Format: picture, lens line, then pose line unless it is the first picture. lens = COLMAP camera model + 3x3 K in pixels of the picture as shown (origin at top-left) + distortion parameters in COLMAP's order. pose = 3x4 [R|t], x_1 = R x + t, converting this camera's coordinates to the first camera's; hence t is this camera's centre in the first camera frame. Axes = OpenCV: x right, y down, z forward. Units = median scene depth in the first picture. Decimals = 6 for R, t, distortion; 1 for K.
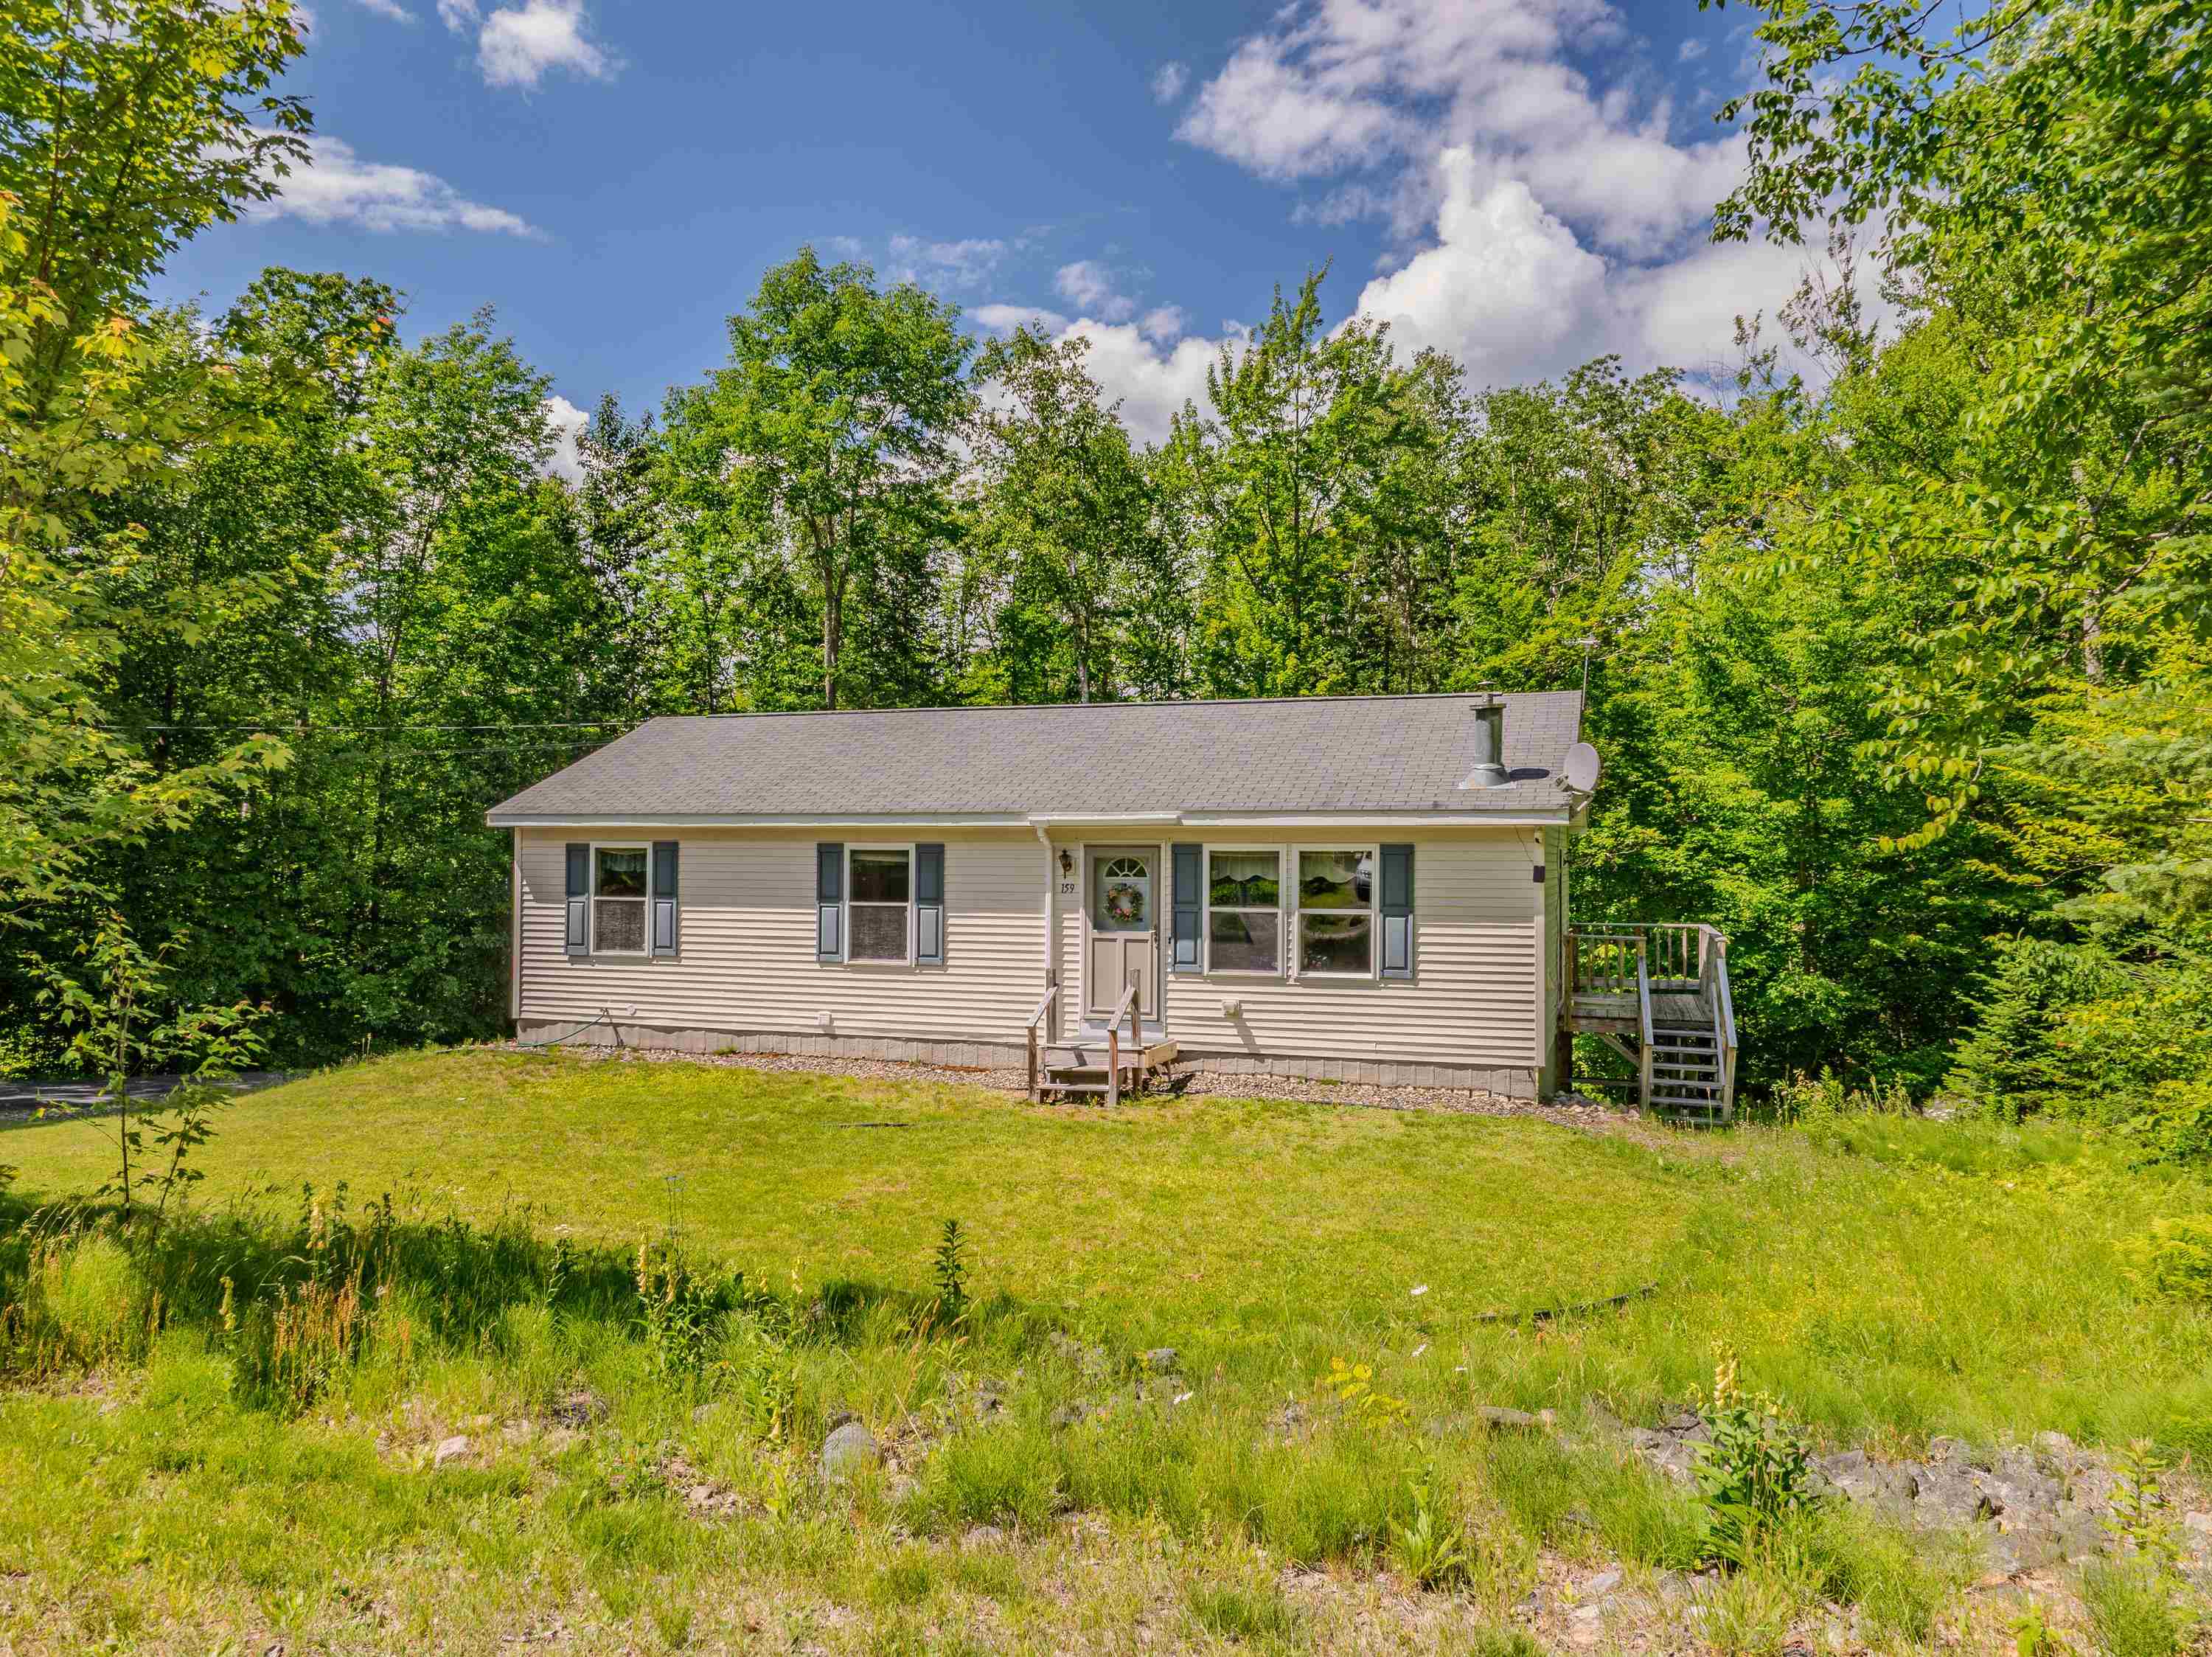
lens RADIAL K [[1565.2, 0, 1098.3], [0, 1565.2, 826.2], [0, 0, 1]] dist [-0.013719, -0.018757]
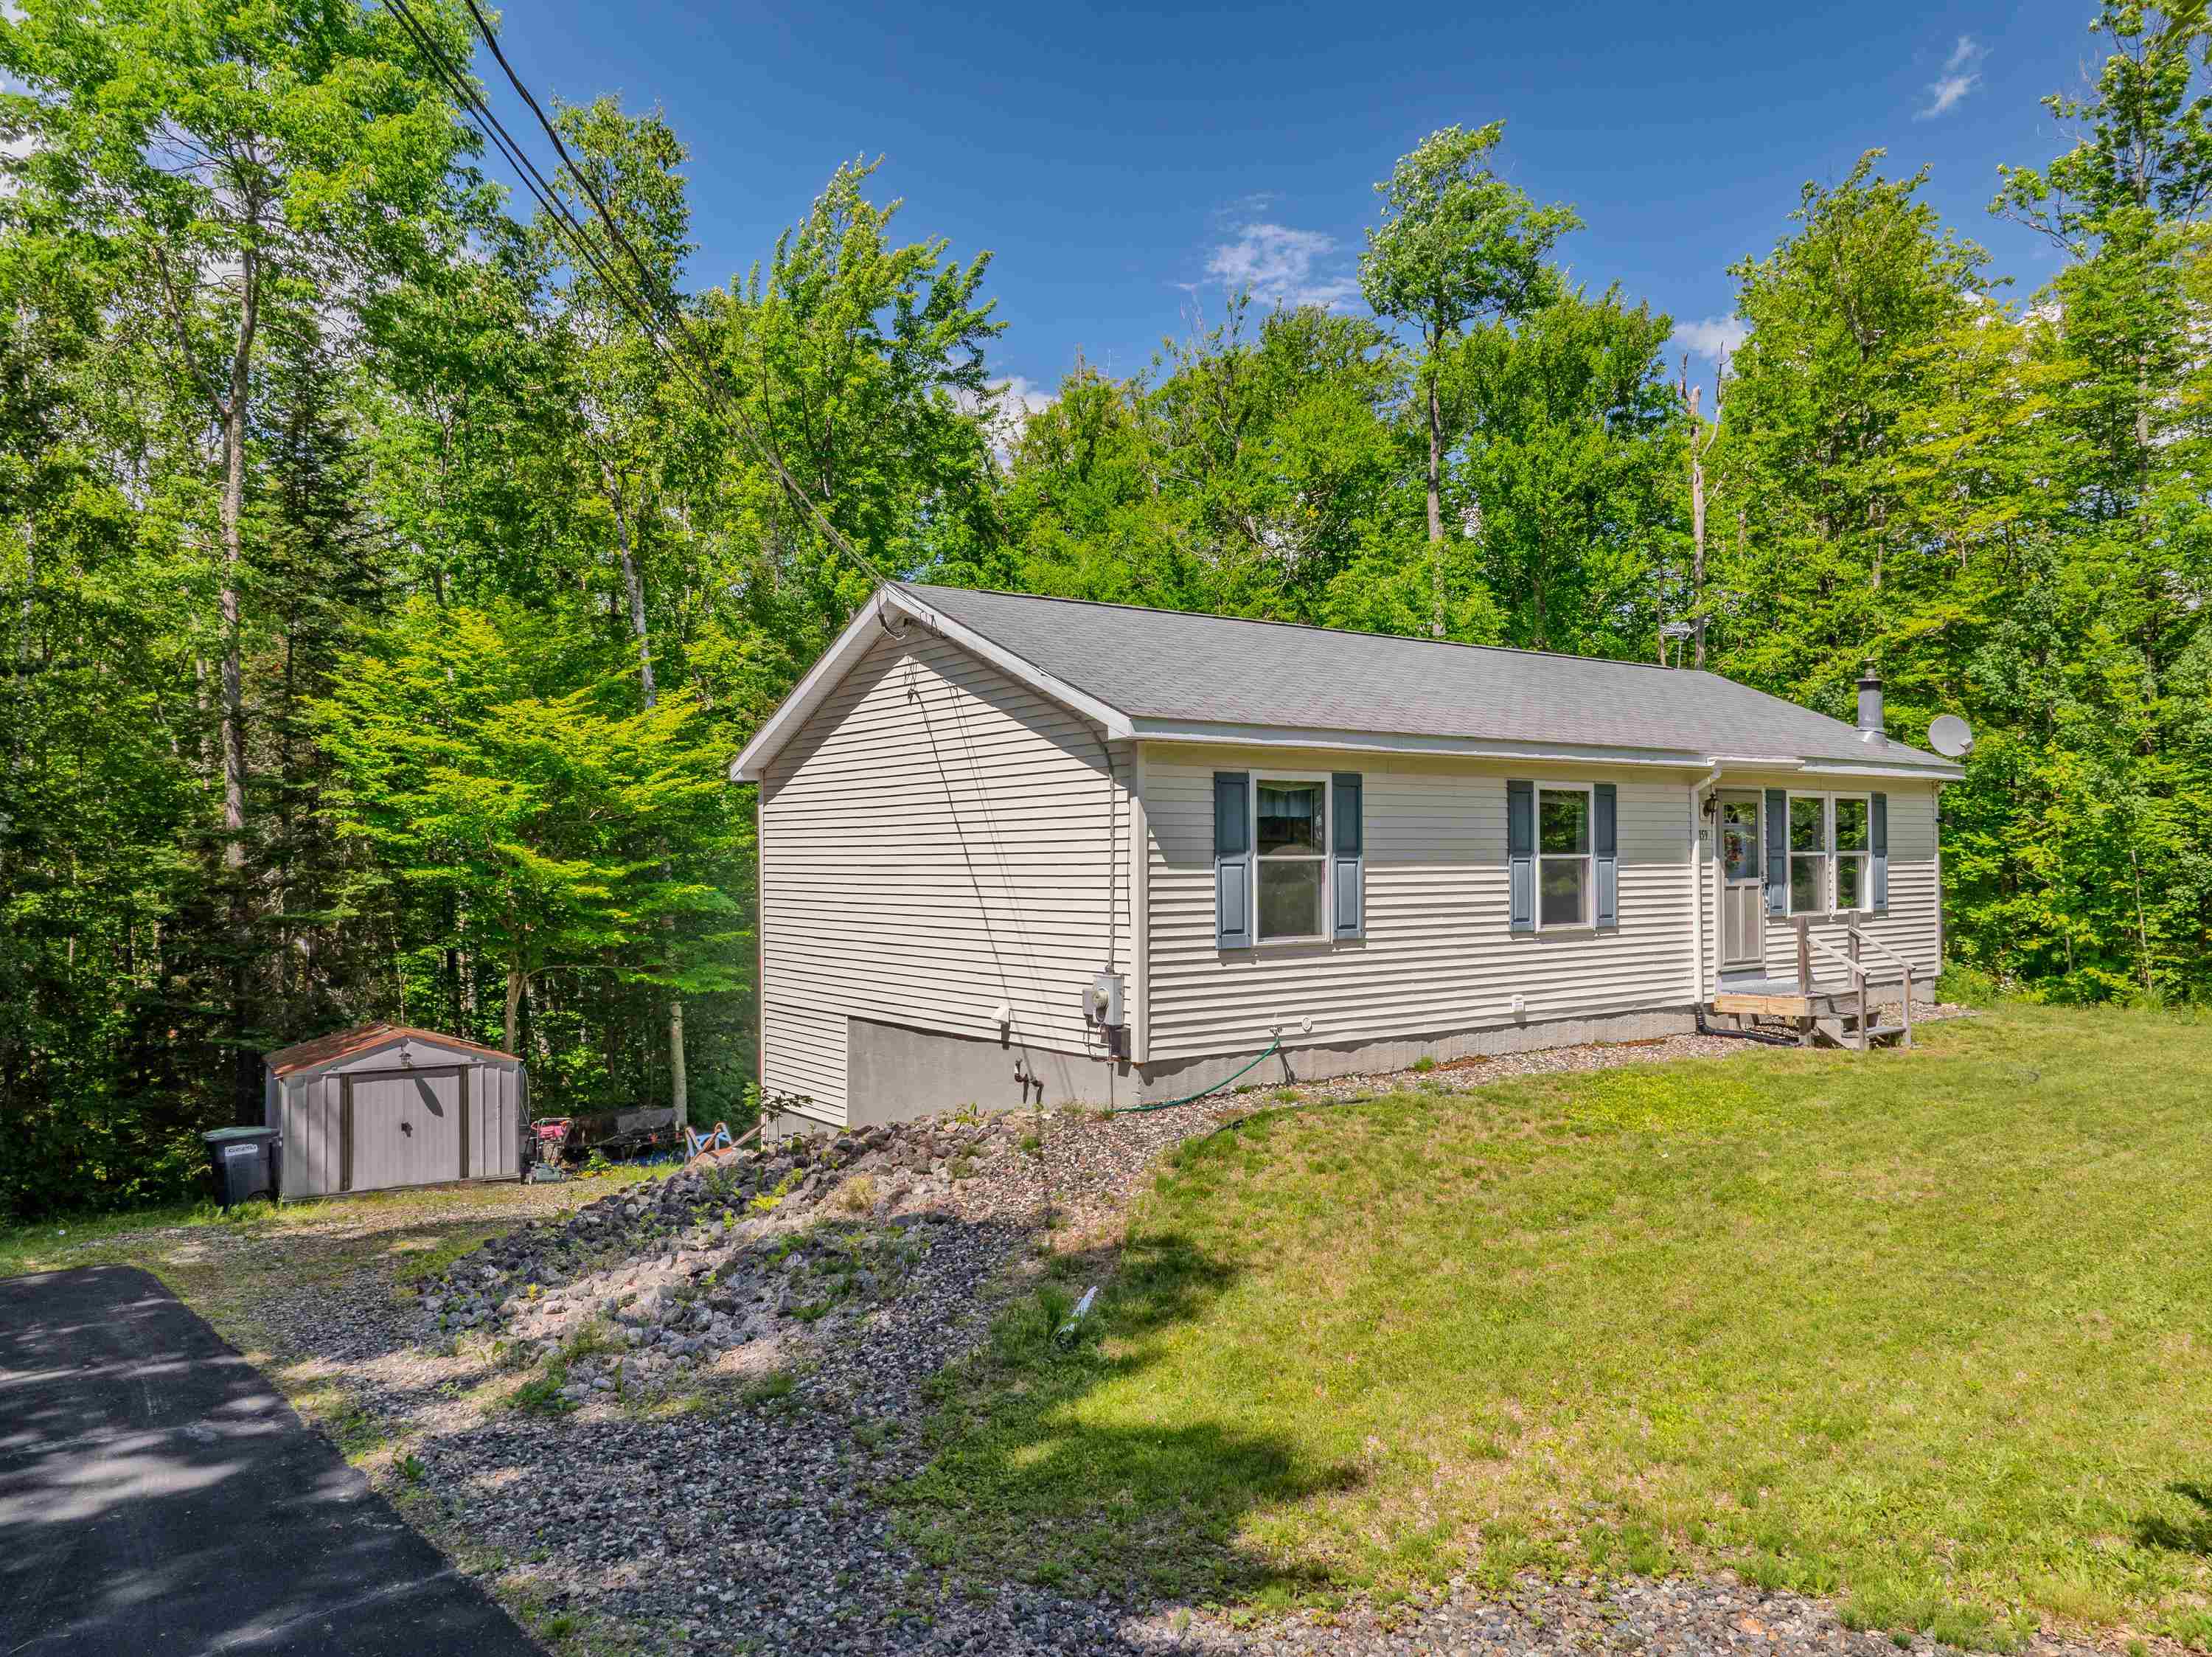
lens RADIAL K [[1565.2, 0, 1099.3], [0, 1565.2, 807.6], [0, 0, 1]] dist [-0.013719, -0.018757]
pose [[0.565822, -0.000135, 0.824527, -0.934202], [-0.034084, 0.999141, 0.023554, 0.013204], [-0.823823, -0.041431, 0.565332, 0.730255]]
